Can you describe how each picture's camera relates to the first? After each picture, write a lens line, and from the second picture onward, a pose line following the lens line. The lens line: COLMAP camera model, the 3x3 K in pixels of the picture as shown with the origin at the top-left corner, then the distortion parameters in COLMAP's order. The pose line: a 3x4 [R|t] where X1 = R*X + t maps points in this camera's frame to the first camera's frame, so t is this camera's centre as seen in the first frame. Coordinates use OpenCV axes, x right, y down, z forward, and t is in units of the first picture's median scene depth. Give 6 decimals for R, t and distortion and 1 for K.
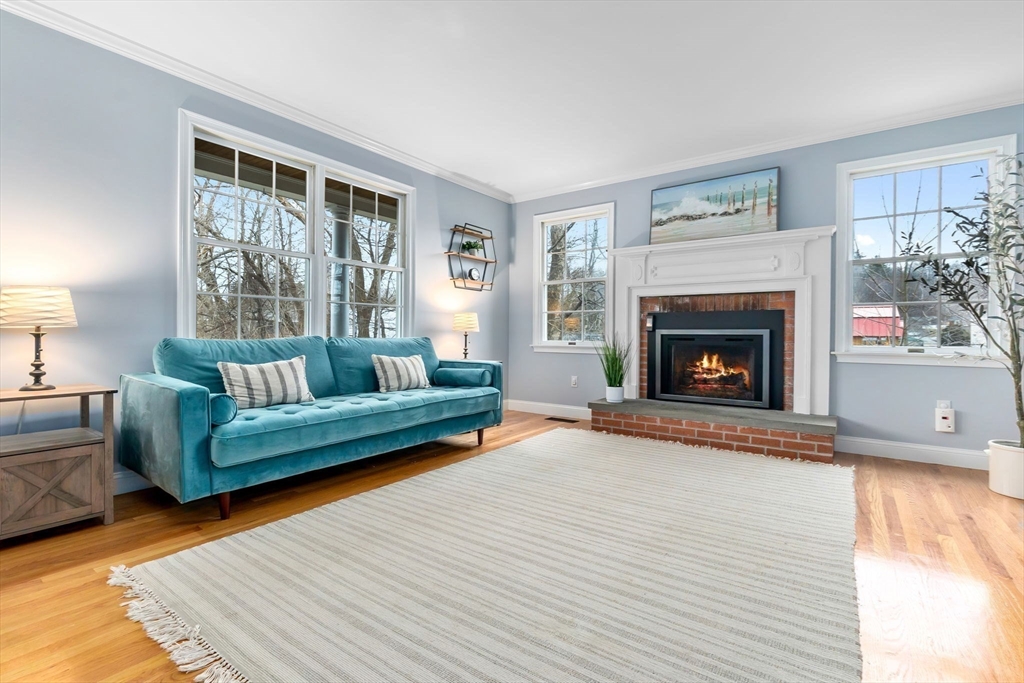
lens RADIAL K [[461.7, 0, 518.2], [0, 461.7, 339.5], [0, 0, 1]] dist [-0.000536, -0.000008]
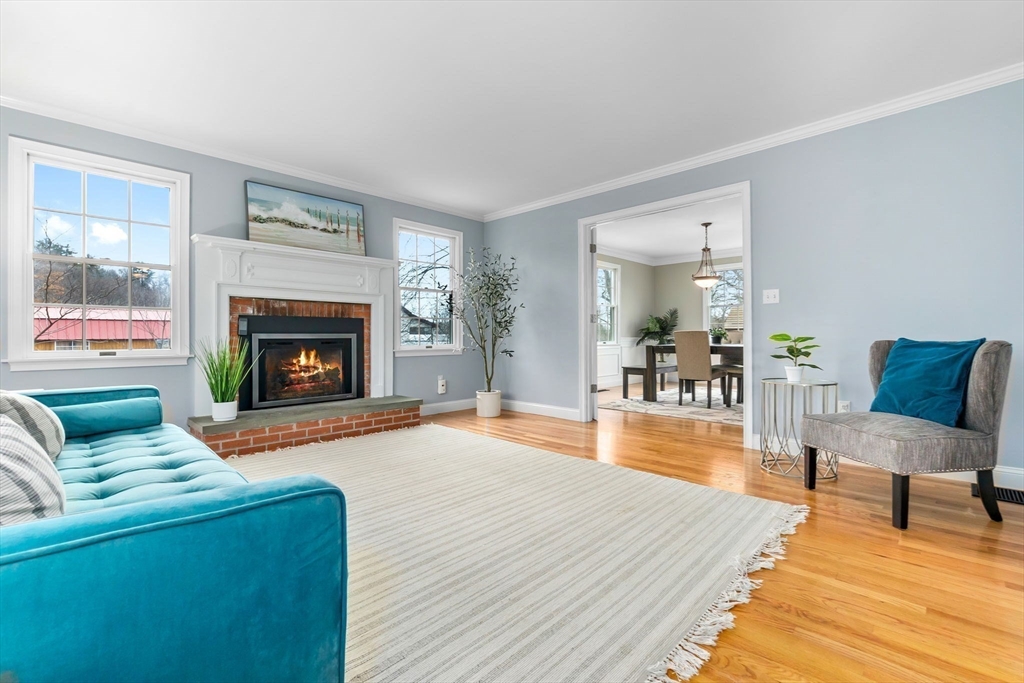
lens RADIAL K [[447.4, 0, 510.6], [0, 447.4, 338.8], [0, 0, 1]] dist [-0.010854, 0.000211]
pose [[0.156677, -0.009681, 0.987602, -0.575629], [0.017915, 0.999815, 0.006959, -0.009502], [-0.987487, 0.016602, 0.156822, 0.408752]]
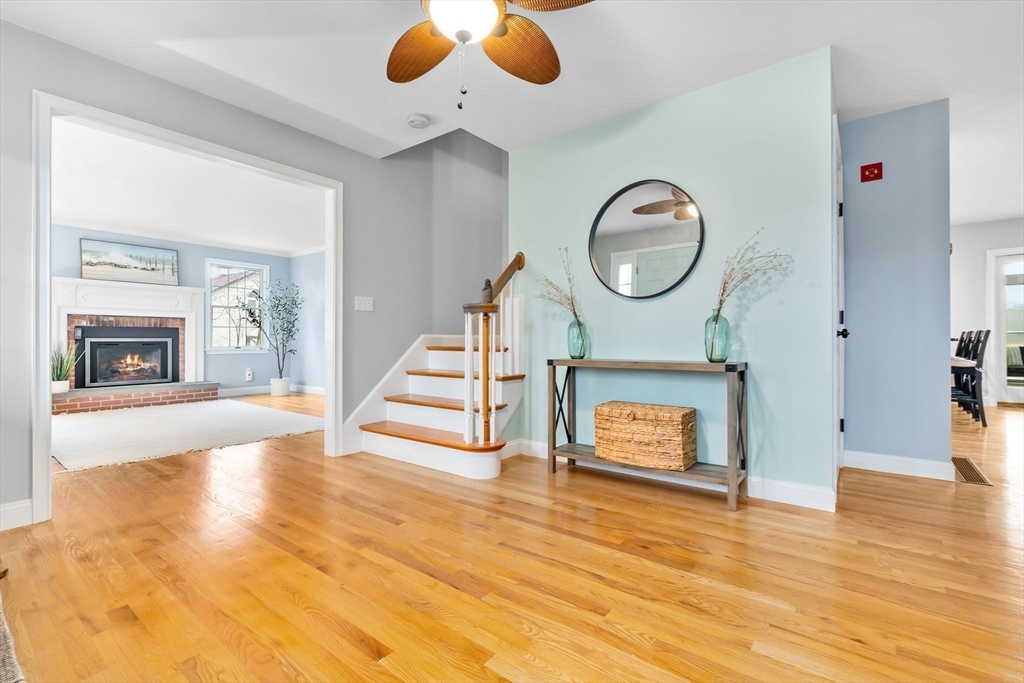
lens RADIAL K [[461.7, 0, 518.2], [0, 461.7, 339.5], [0, 0, 1]] dist [-0.000536, -0.000008]
pose [[0.038844, -0.003261, 0.999240, -1.220782], [0.015608, 0.999875, 0.002656, -0.000824], [-0.999123, 0.015493, 0.038890, -0.430361]]
